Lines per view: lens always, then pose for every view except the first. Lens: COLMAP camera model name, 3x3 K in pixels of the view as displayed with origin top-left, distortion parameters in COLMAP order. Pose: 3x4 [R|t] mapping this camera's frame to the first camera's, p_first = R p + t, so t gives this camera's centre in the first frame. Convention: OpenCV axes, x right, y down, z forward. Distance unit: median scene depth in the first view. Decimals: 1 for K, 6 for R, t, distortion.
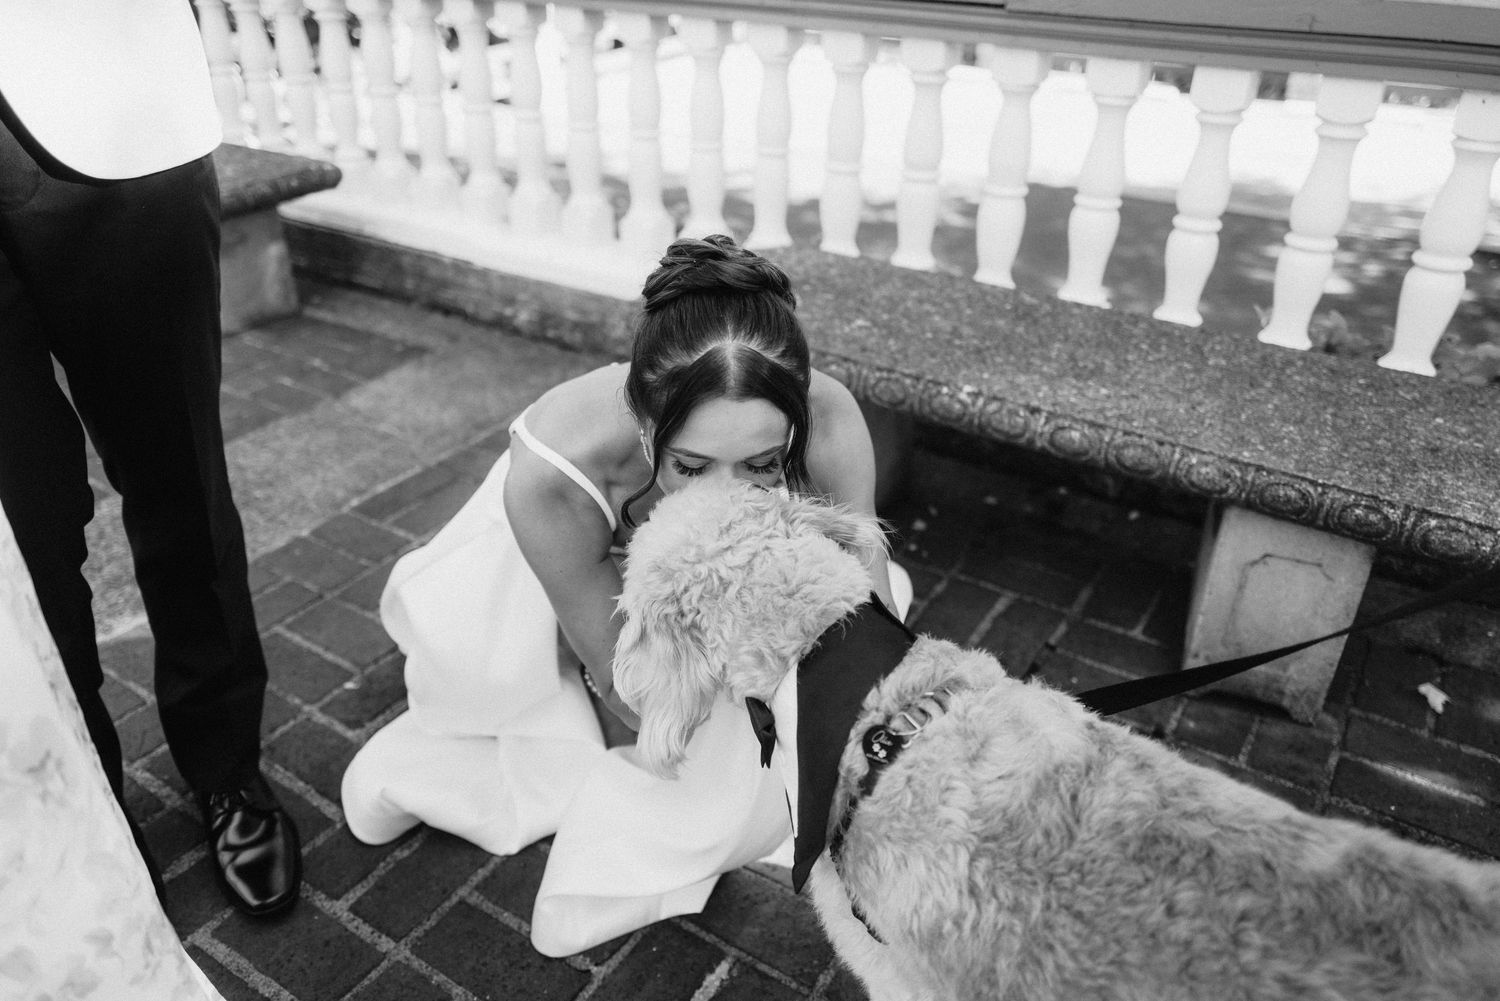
lens RADIAL K [[1129.0, 0, 750.0], [0, 1129.0, 500.5], [0, 0, 1]] dist [-0.008278, 0.009707]
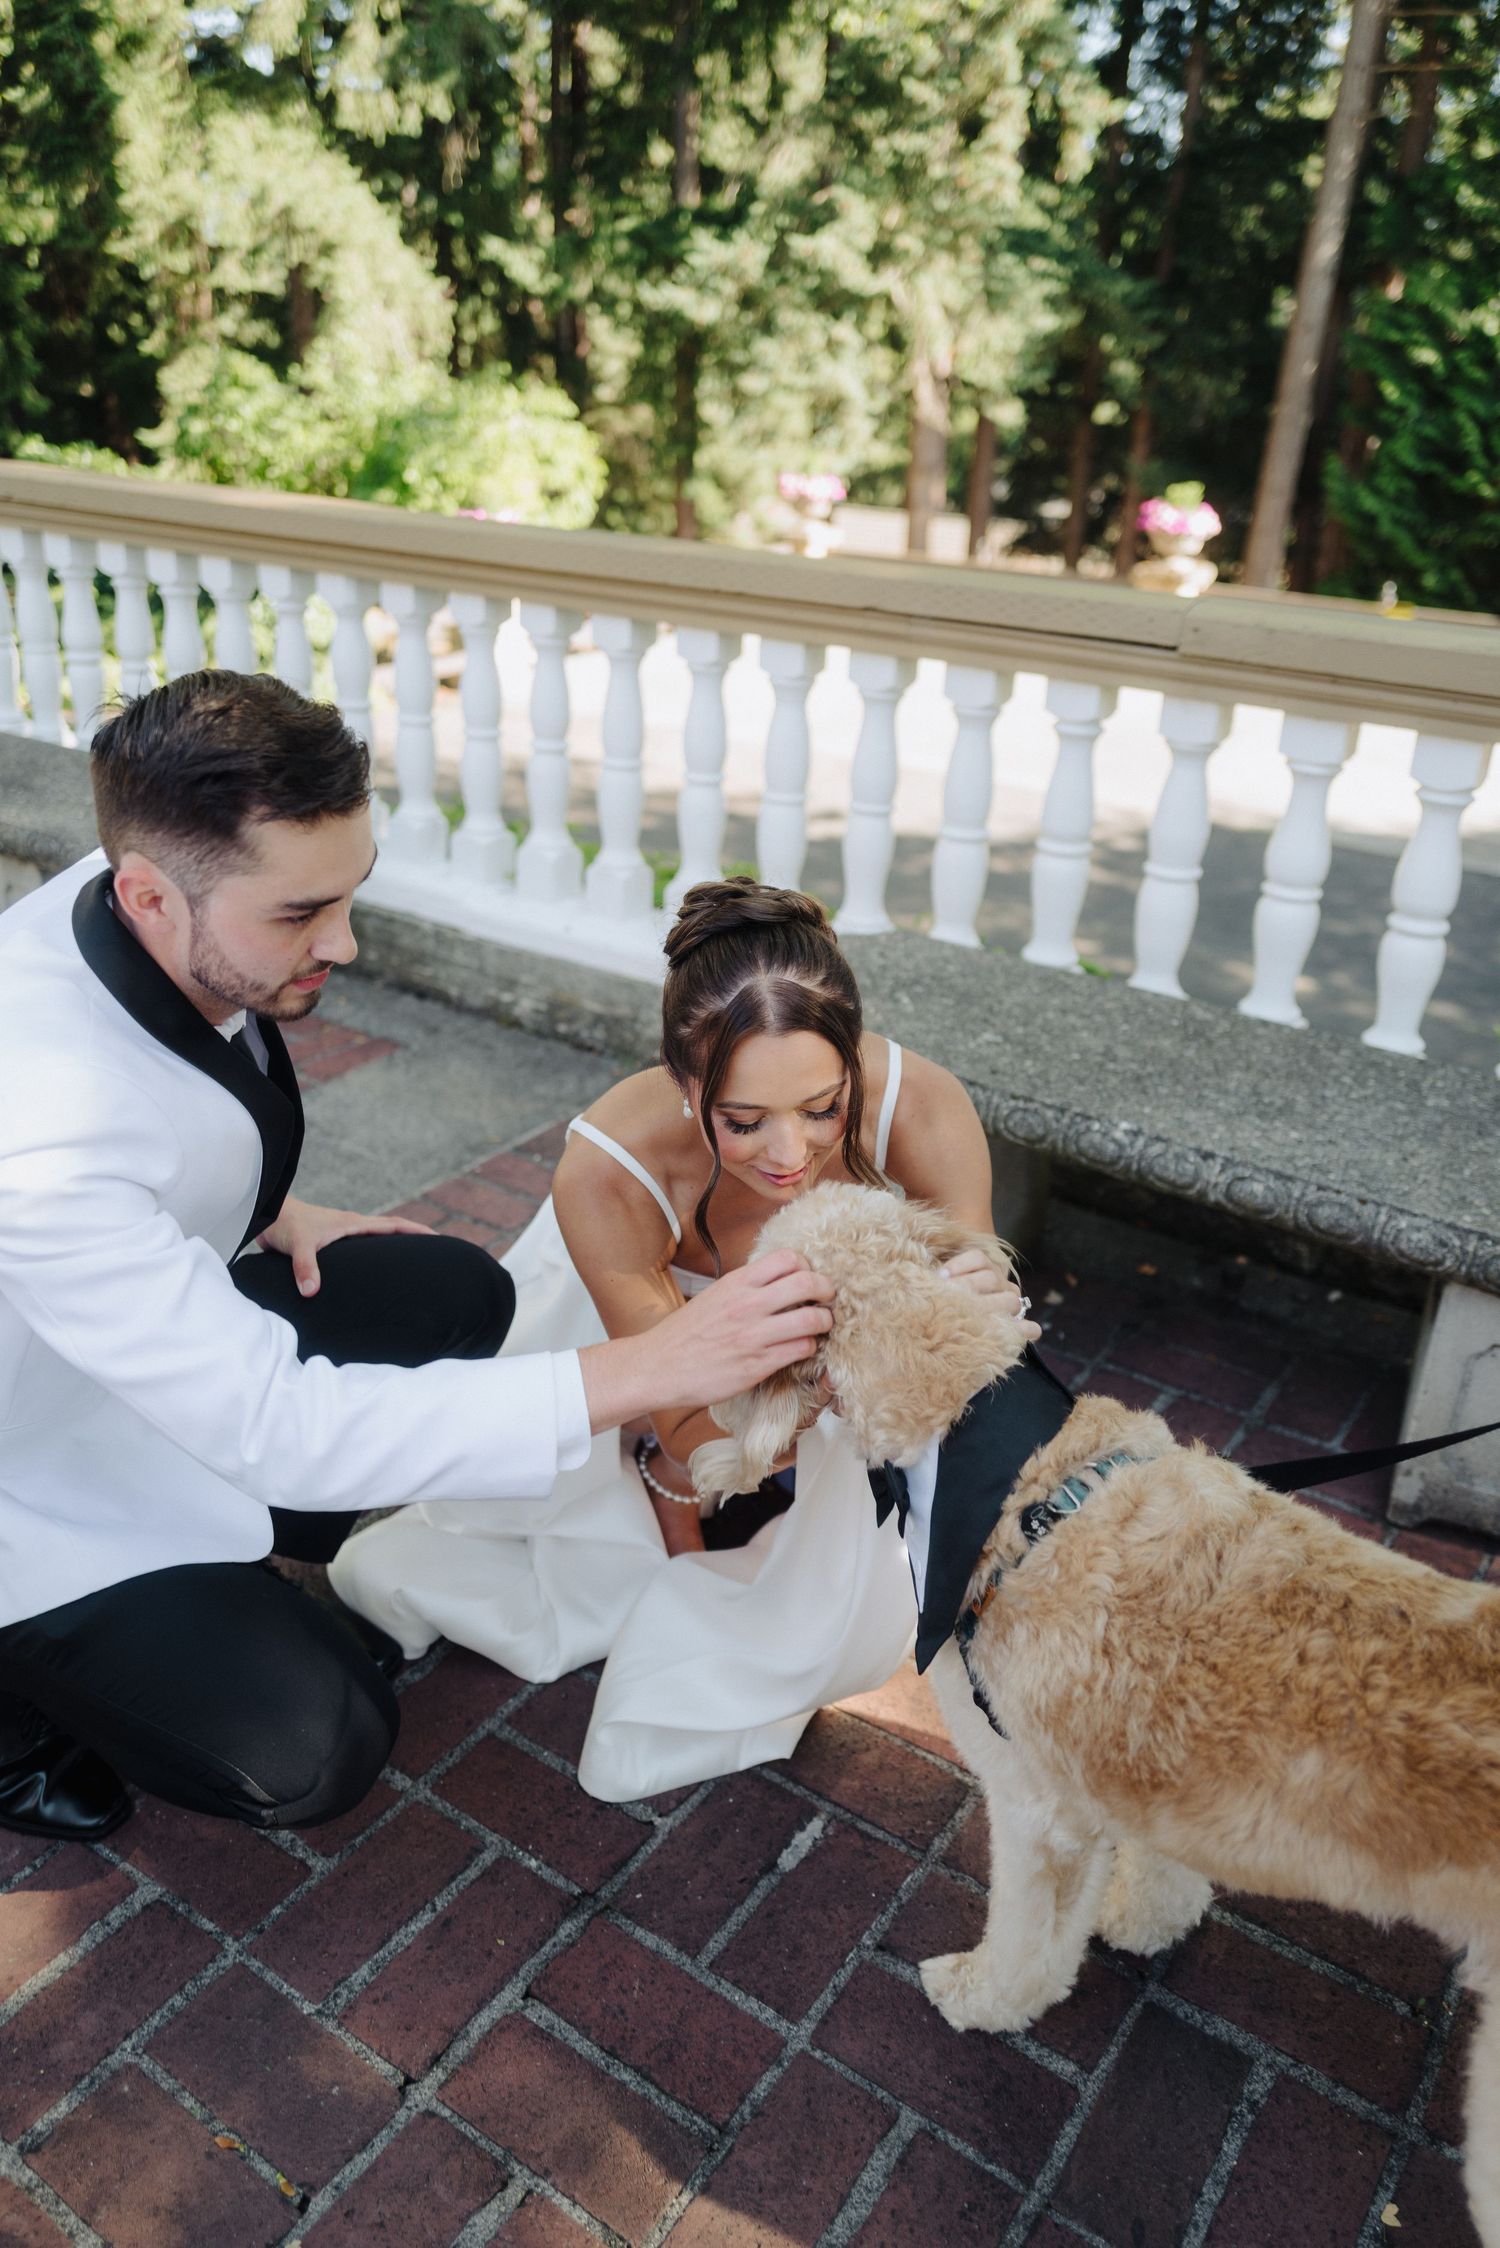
lens RADIAL K [[1692.0, 0, 750.0], [0, 1692.0, 1124.0], [0, 0, 1]] dist [-0.008278, 0.009707]
pose [[0.999256, 0.035391, -0.015327, -0.055783], [-0.036569, 0.995714, -0.084949, 0.012130], [0.012255, 0.085446, 0.996267, -0.206006]]
